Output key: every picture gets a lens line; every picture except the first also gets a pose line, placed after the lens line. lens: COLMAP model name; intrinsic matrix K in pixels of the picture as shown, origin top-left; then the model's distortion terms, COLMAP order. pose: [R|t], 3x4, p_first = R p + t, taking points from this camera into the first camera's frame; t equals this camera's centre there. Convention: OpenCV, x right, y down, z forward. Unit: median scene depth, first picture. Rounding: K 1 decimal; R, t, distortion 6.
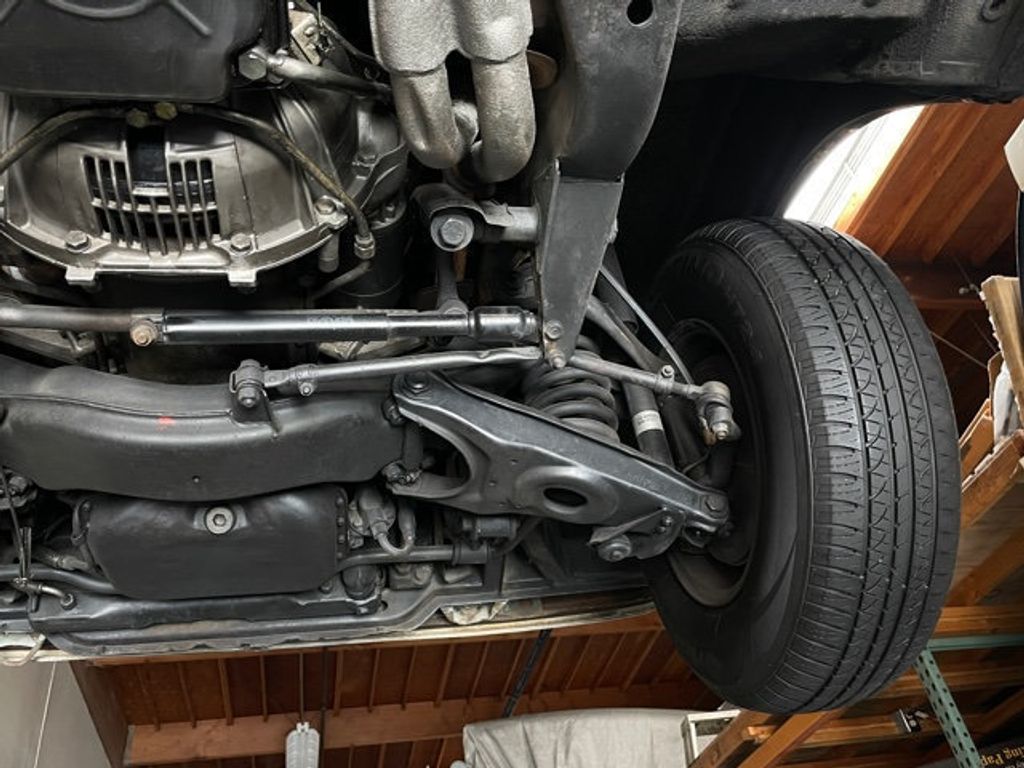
lens RADIAL K [[864.0, 0, 512.0], [0, 864.0, 384.0], [0, 0, 1]] dist [0.109562, -0.173596]
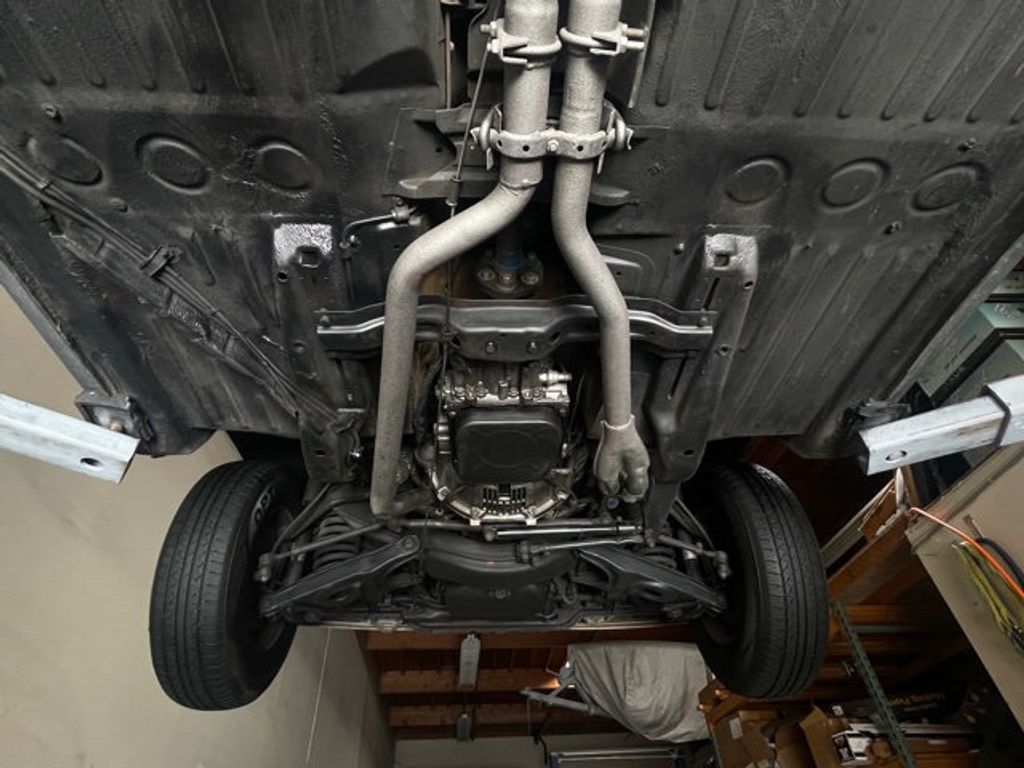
lens RADIAL K [[557.9, 0, 507.0], [0, 557.9, 381.0], [0, 0, 1]] dist [-0.006886, 0.001847]
pose [[0.989164, 0.004694, -0.146742, -0.091506], [-0.011872, 0.998773, -0.048077, -0.311934], [0.146337, 0.049299, 0.988006, -0.463032]]
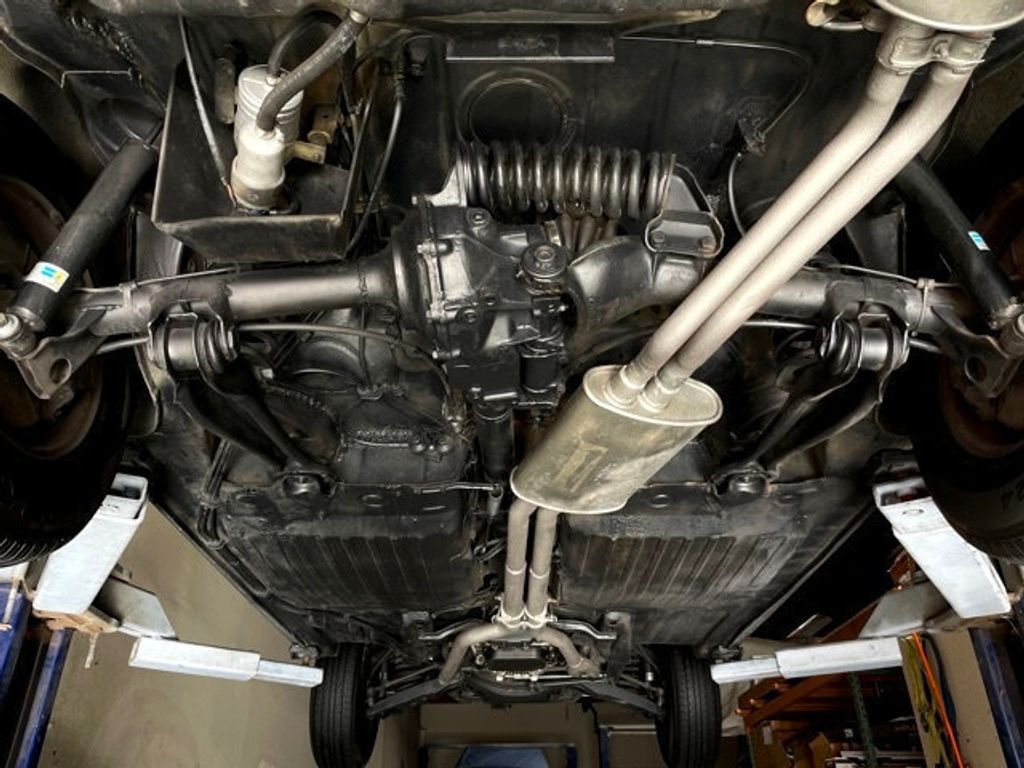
lens RADIAL K [[805.0, 0, 512.0], [0, 805.0, 384.0], [0, 0, 1]] dist [0.085432, -0.136934]
pose [[0.979439, 0.039129, -0.197909, 0.209002], [-0.005054, 0.985461, 0.169827, -1.477628], [0.201677, -0.165335, 0.965397, -1.743555]]
